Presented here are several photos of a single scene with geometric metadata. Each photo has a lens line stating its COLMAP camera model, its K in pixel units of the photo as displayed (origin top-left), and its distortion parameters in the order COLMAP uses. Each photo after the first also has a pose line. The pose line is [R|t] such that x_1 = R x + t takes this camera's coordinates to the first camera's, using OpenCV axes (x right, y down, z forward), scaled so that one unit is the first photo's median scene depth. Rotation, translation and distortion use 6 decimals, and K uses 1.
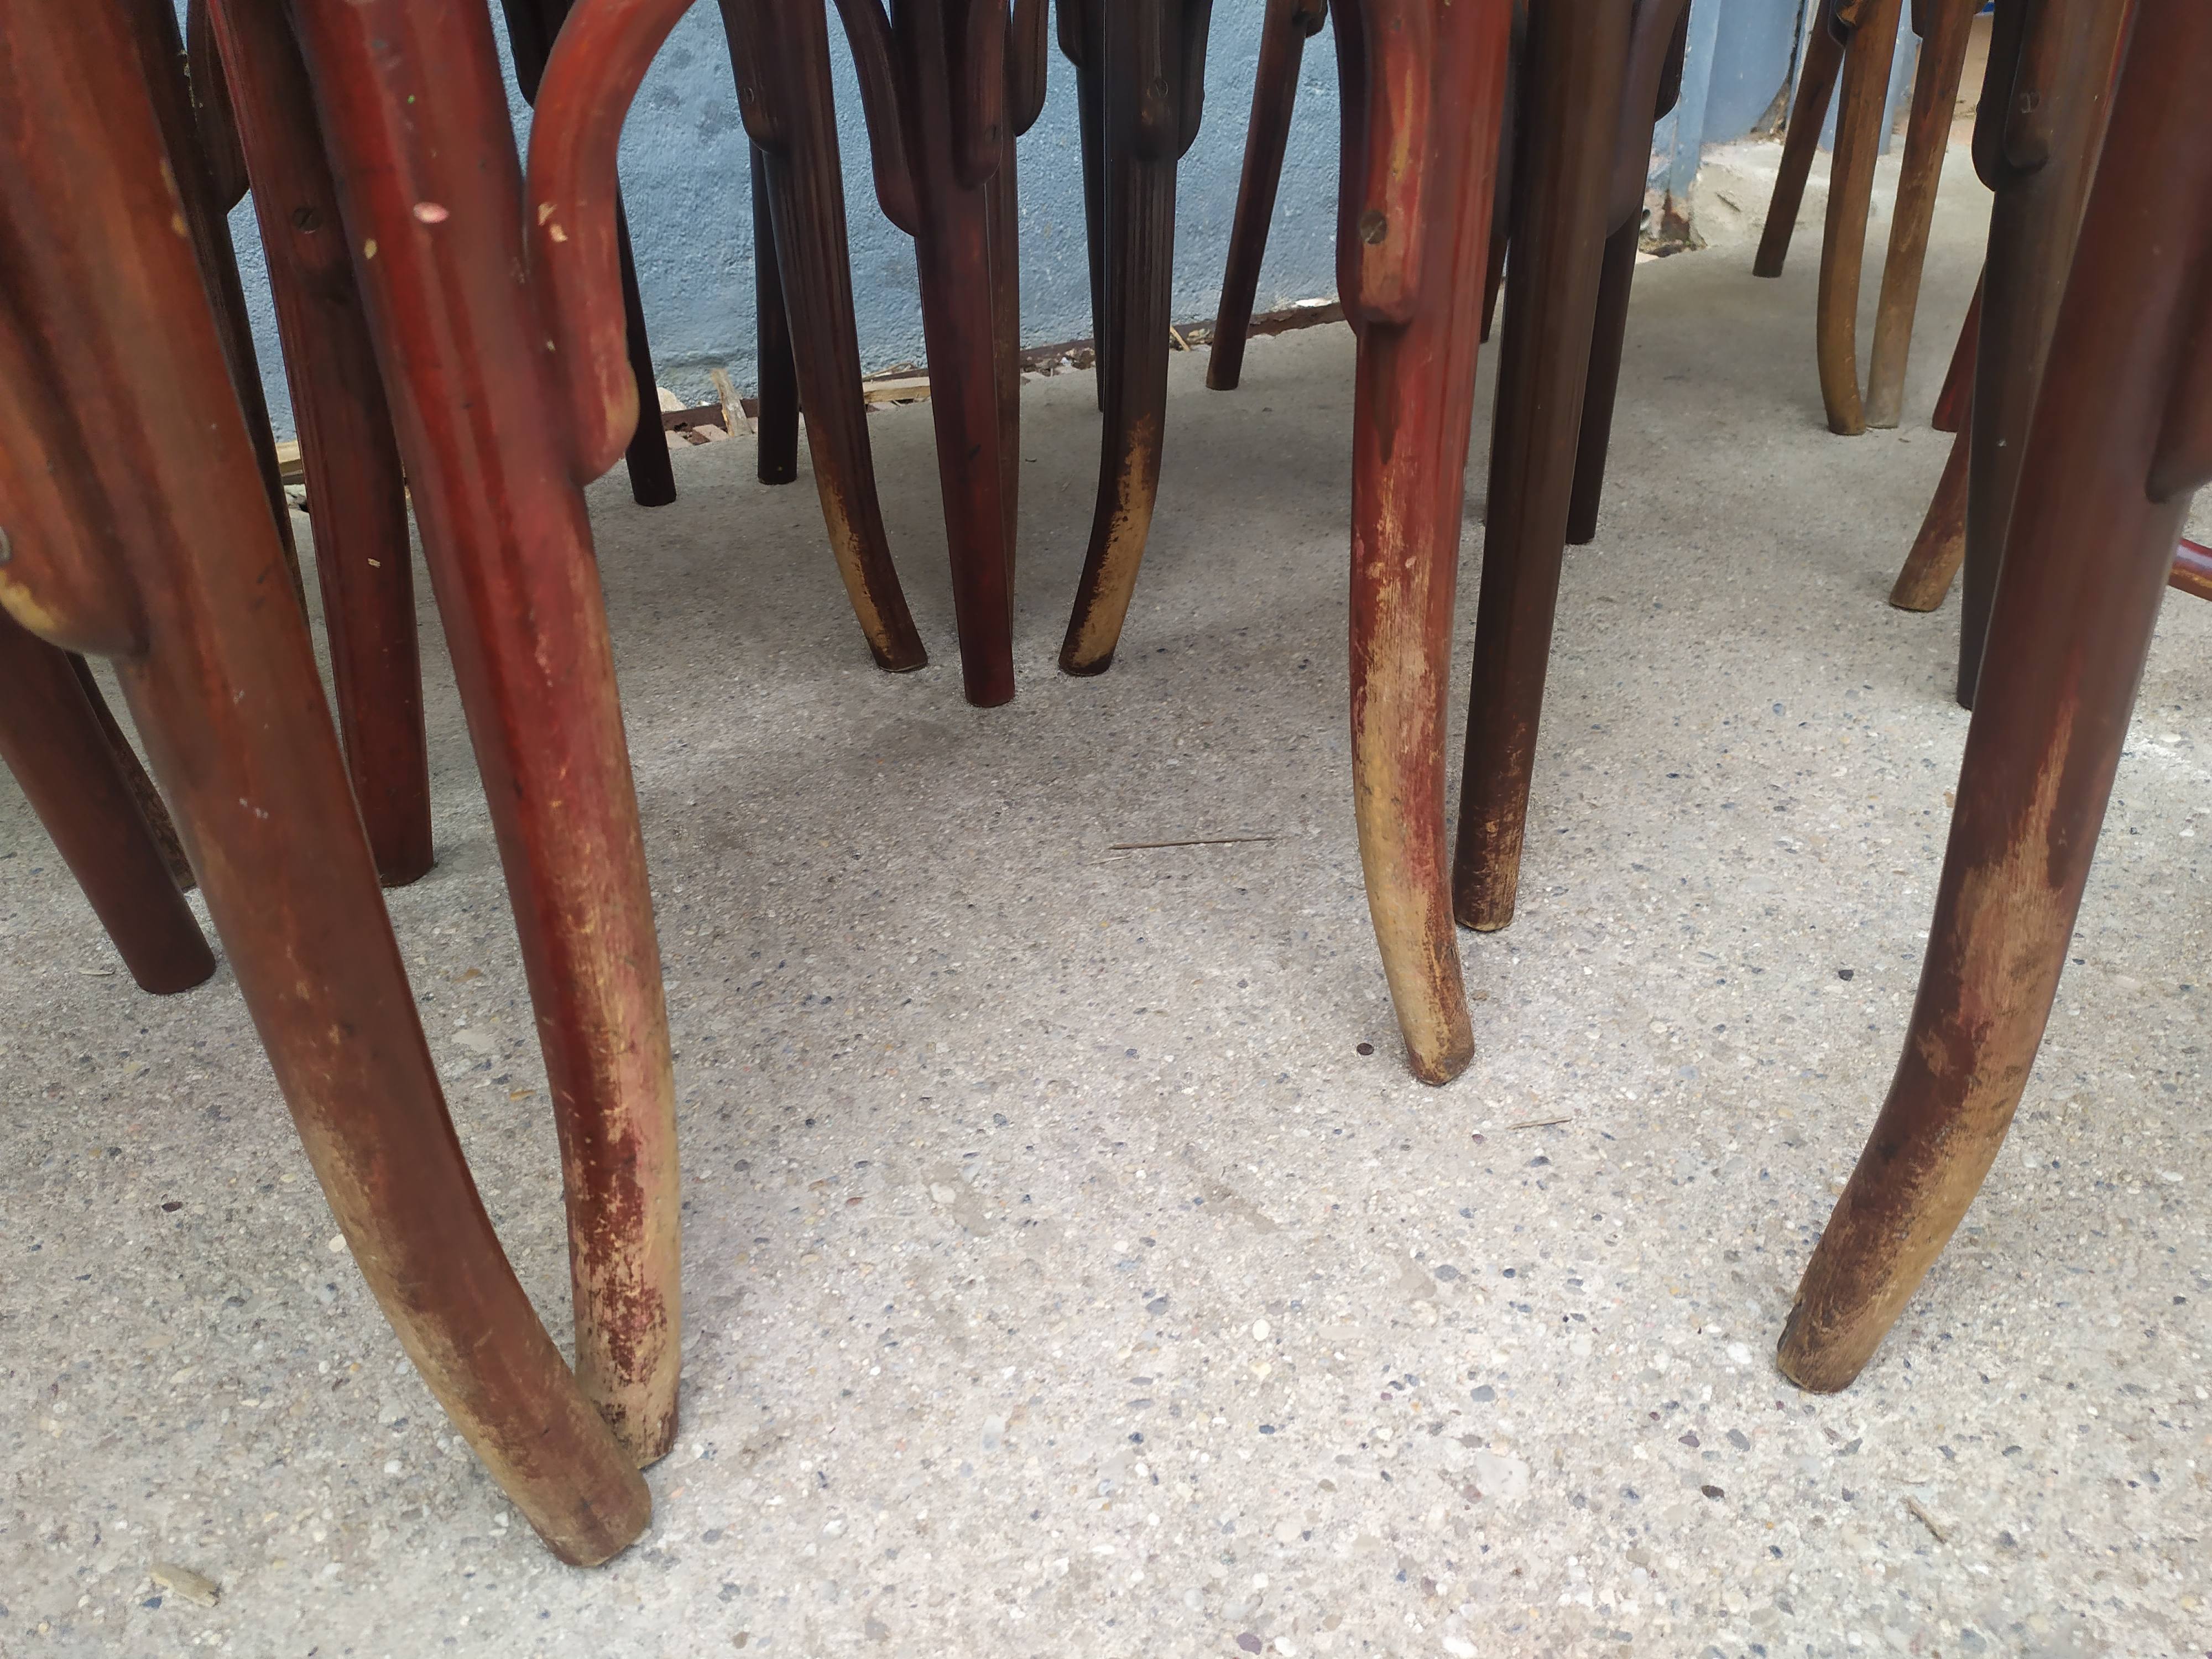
lens RADIAL K [[1682.0, 0, 1107.6], [0, 1682.0, 837.4], [0, 0, 1]] dist [0.050230, -0.050587]
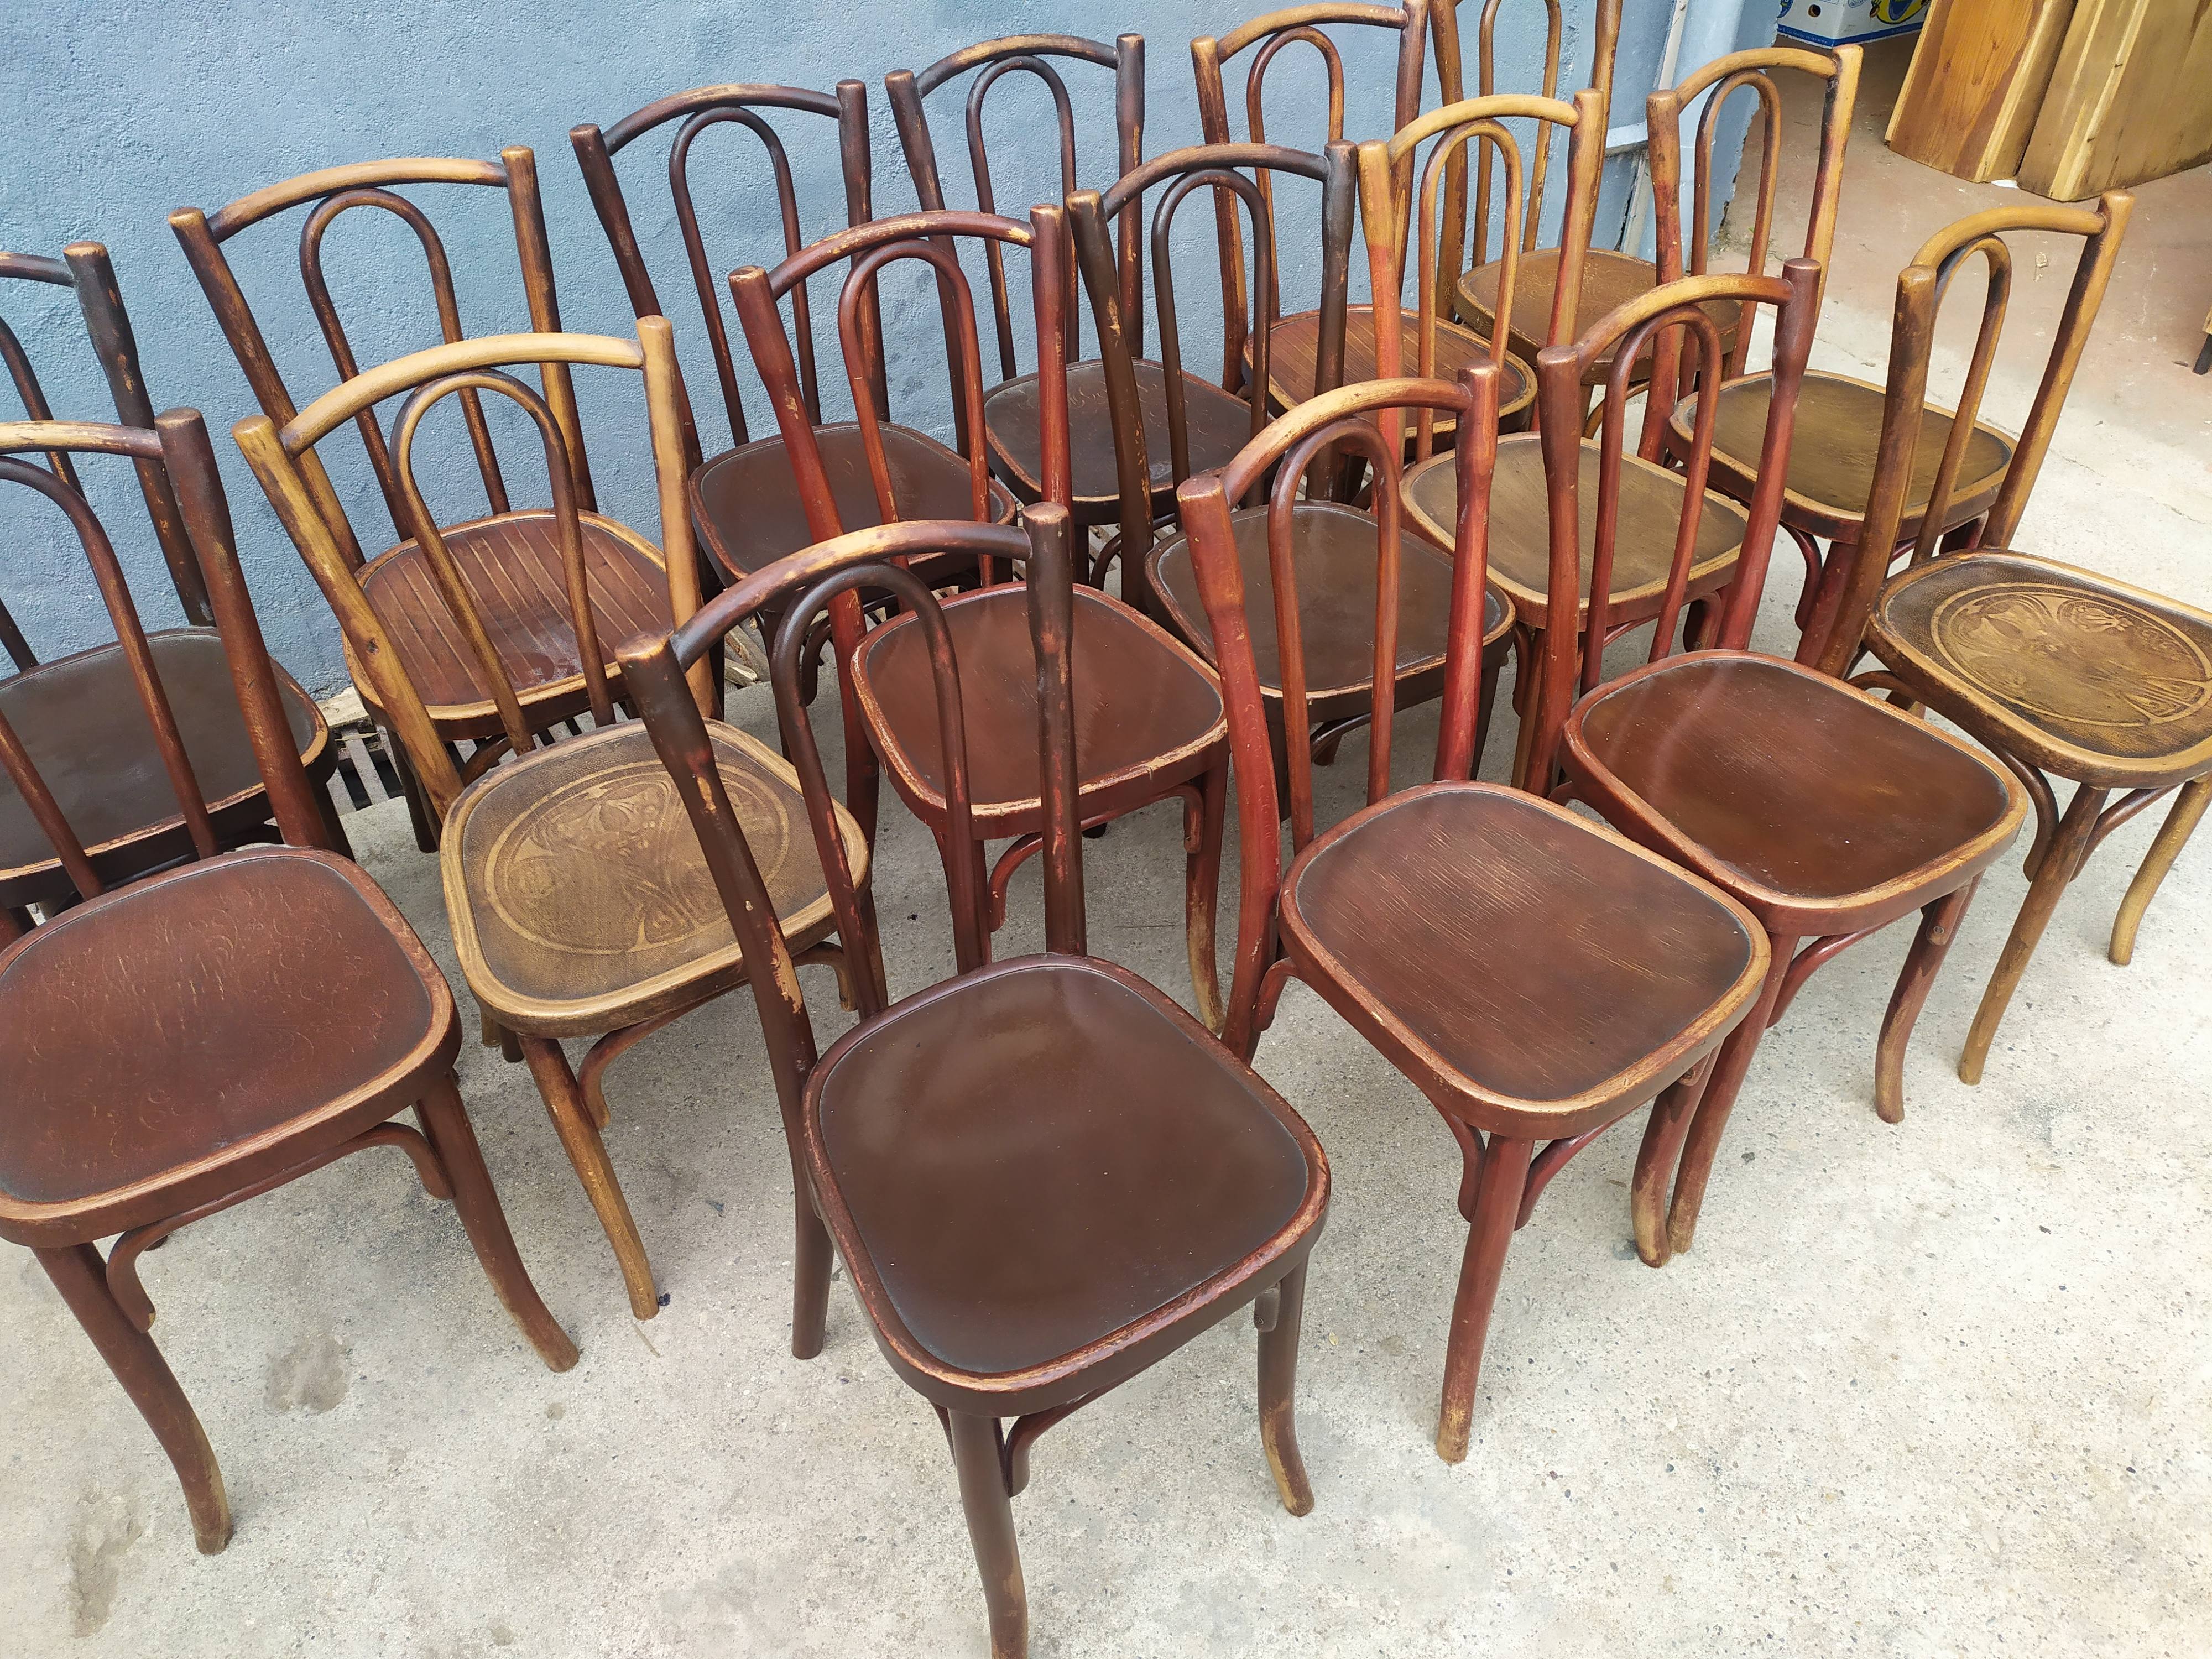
lens RADIAL K [[1682.0, 0, 1082.9], [0, 1682.0, 829.2], [0, 0, 1]] dist [0.050230, -0.050587]
pose [[0.998378, 0.052266, -0.022594, 0.007130], [-0.047215, 0.981683, 0.184580, -0.807633], [0.031827, -0.183214, 0.982558, -2.028302]]
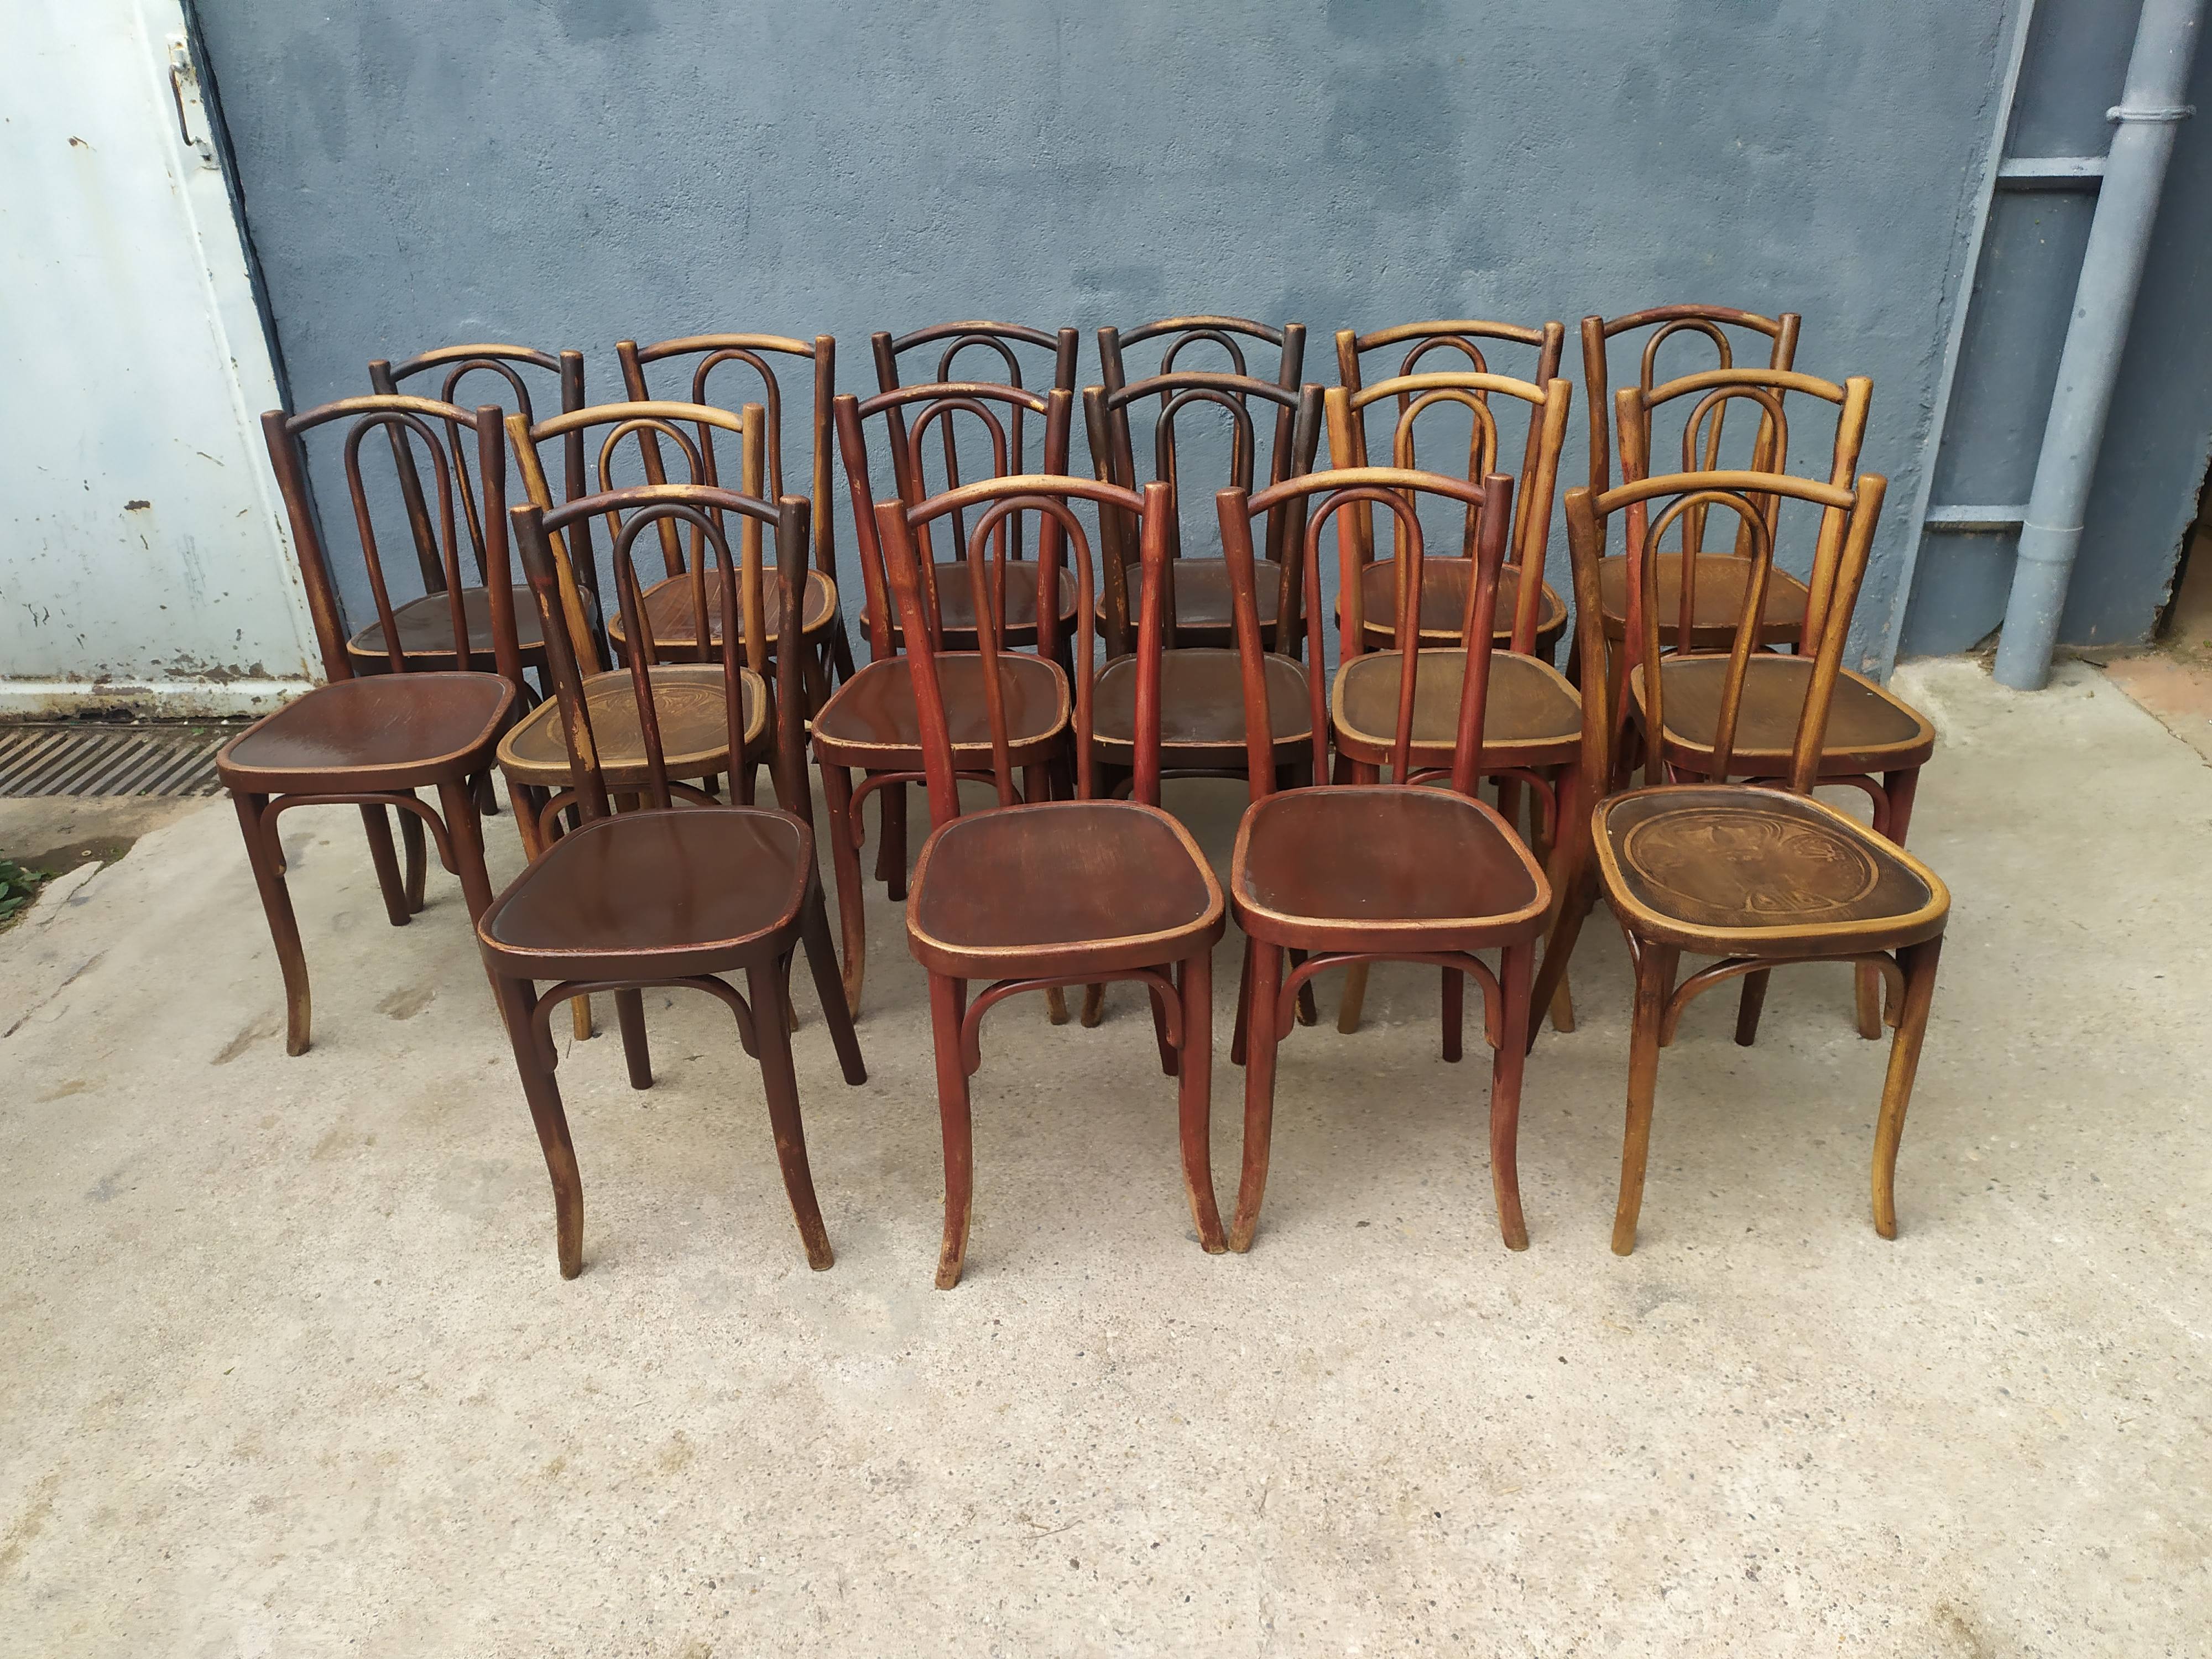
lens RADIAL K [[1682.0, 0, 1098.7], [0, 1682.0, 820.7], [0, 0, 1]] dist [0.050230, -0.050587]
pose [[0.819926, 0.262308, -0.508837, 2.192874], [-0.281434, 0.958716, 0.040729, -0.506313], [0.498514, 0.109809, 0.859899, -2.399154]]
